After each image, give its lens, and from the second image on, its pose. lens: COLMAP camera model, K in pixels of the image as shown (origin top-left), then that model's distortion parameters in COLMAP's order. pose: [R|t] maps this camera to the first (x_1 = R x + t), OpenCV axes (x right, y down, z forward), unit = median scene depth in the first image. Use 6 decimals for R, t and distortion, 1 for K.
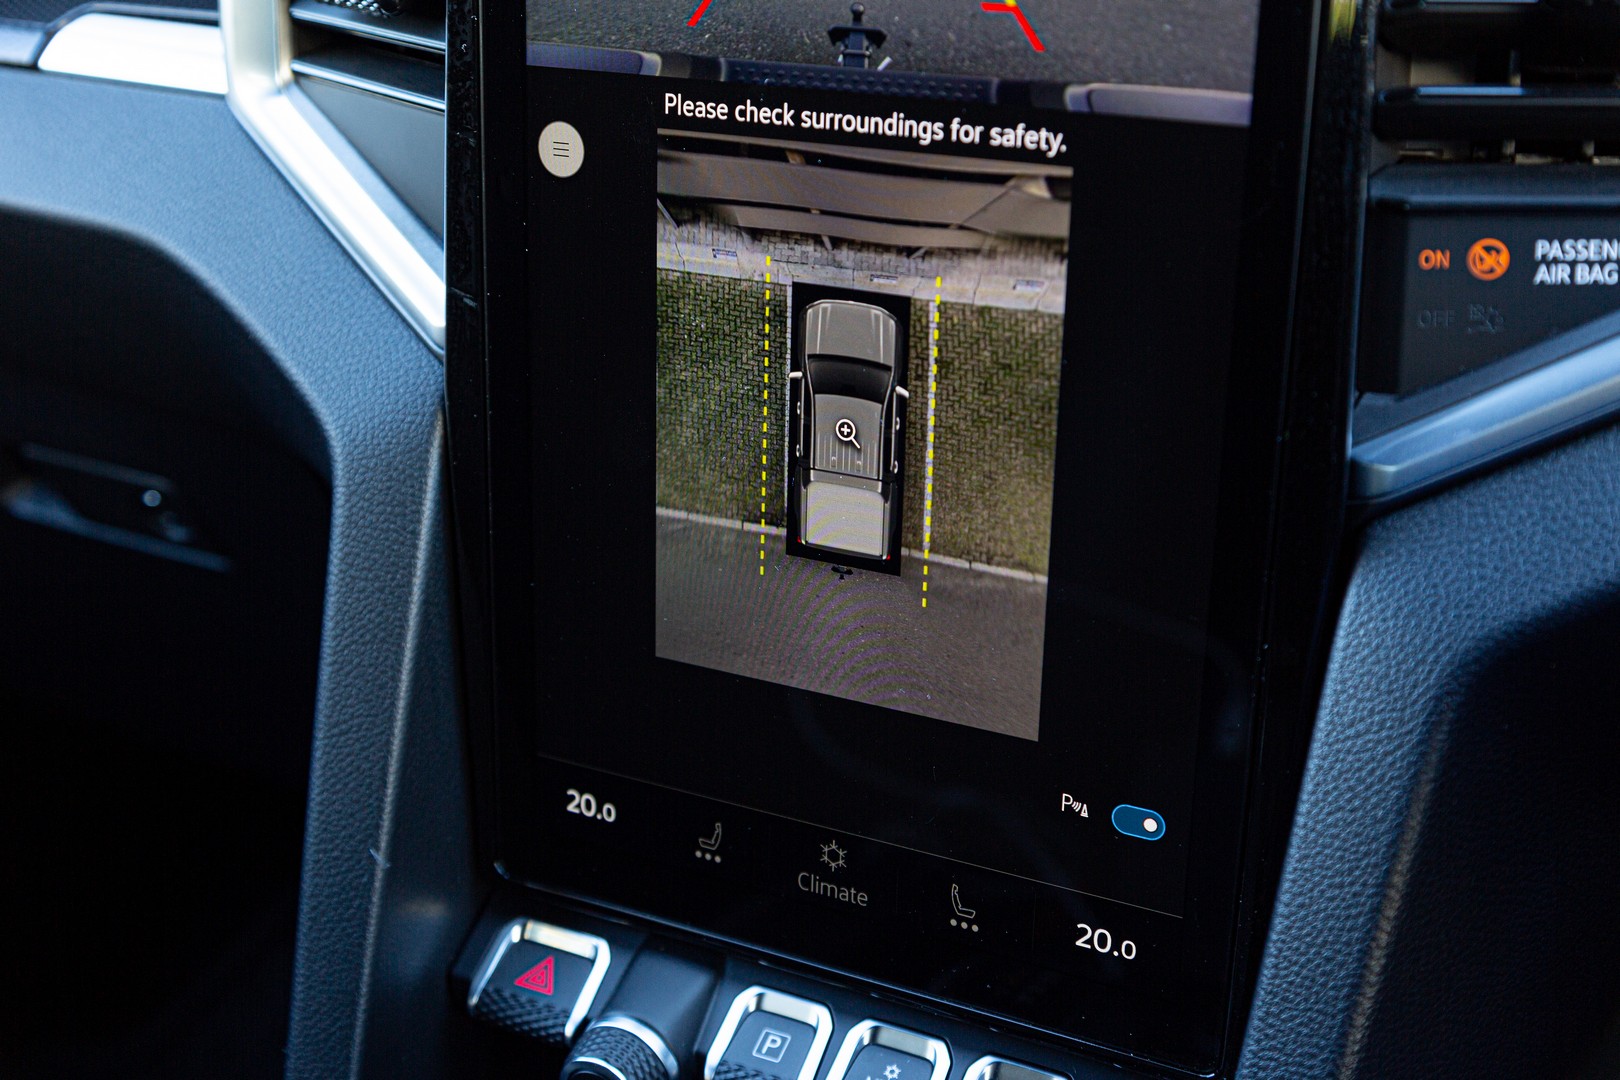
lens RADIAL K [[2202.9, 0, 809.9], [0, 2202.9, 526.5], [0, 0, 1]] dist [-0.037127, 0.000000]
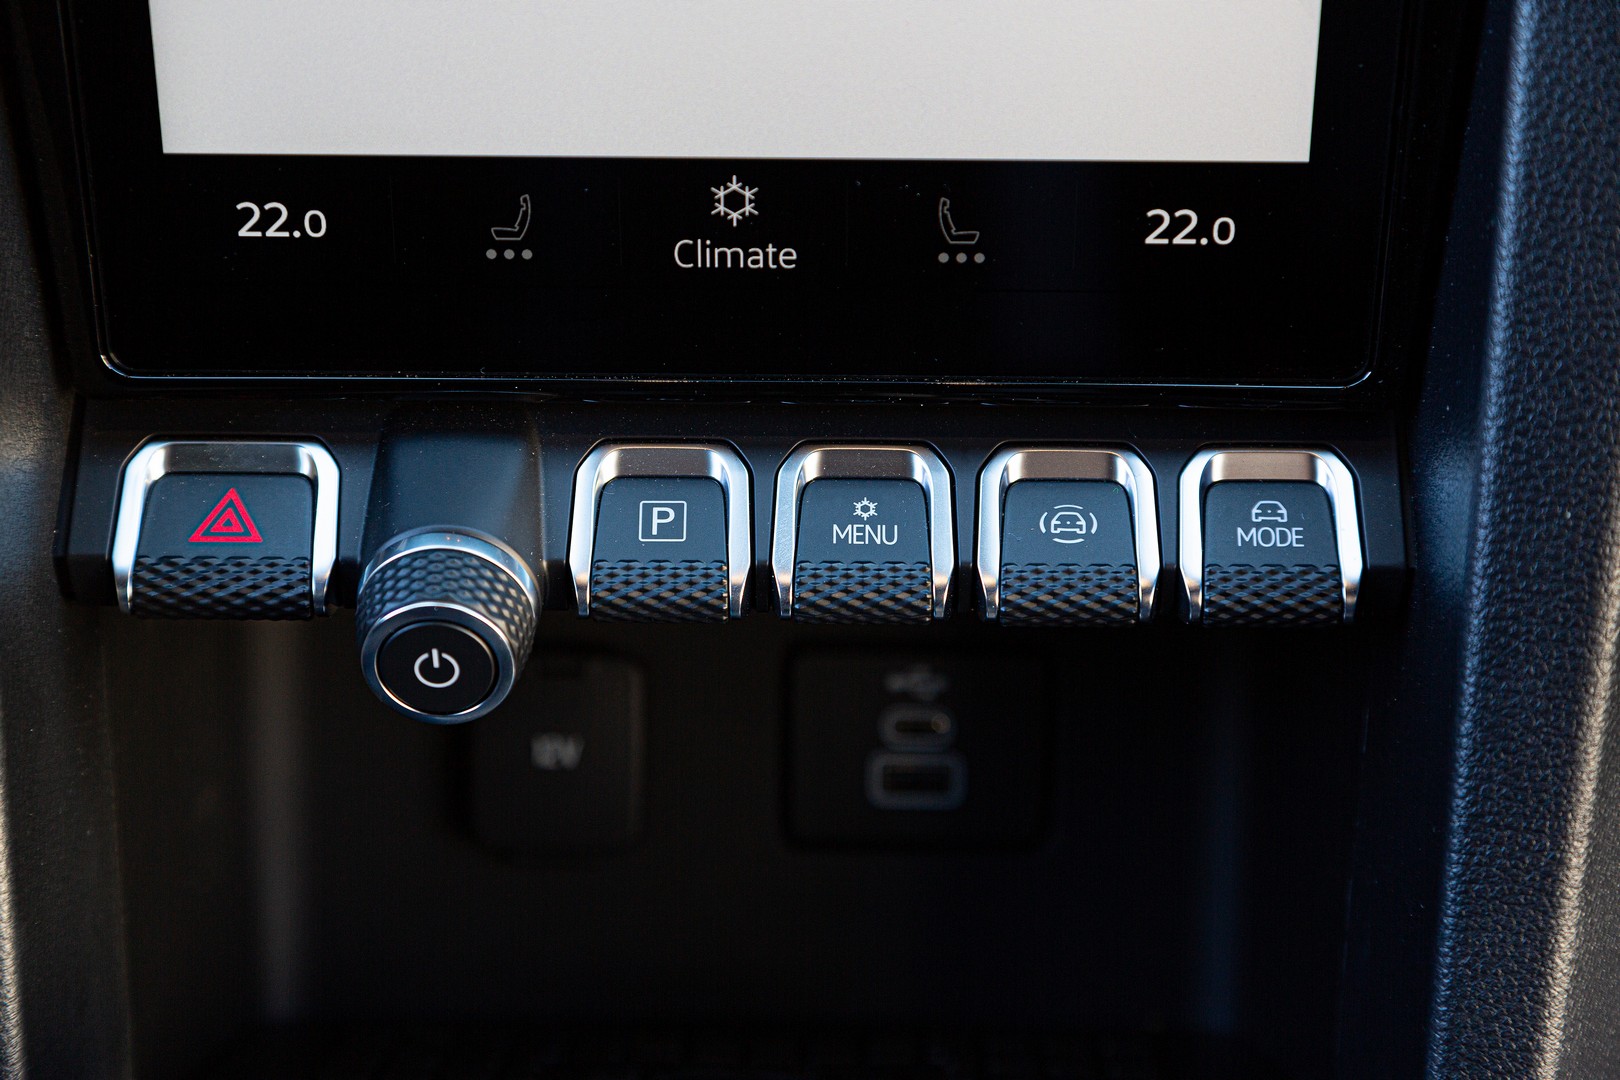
lens RADIAL K [[3779.8, 0, 808.9], [0, 3779.8, 542.4], [0, 0, 1]] dist [0.214564, 0.000000]
pose [[0.896135, -0.234576, 0.376717, -0.403978], [0.161597, 0.963087, 0.215291, 0.011591], [-0.413313, -0.132054, 0.900963, -0.012835]]
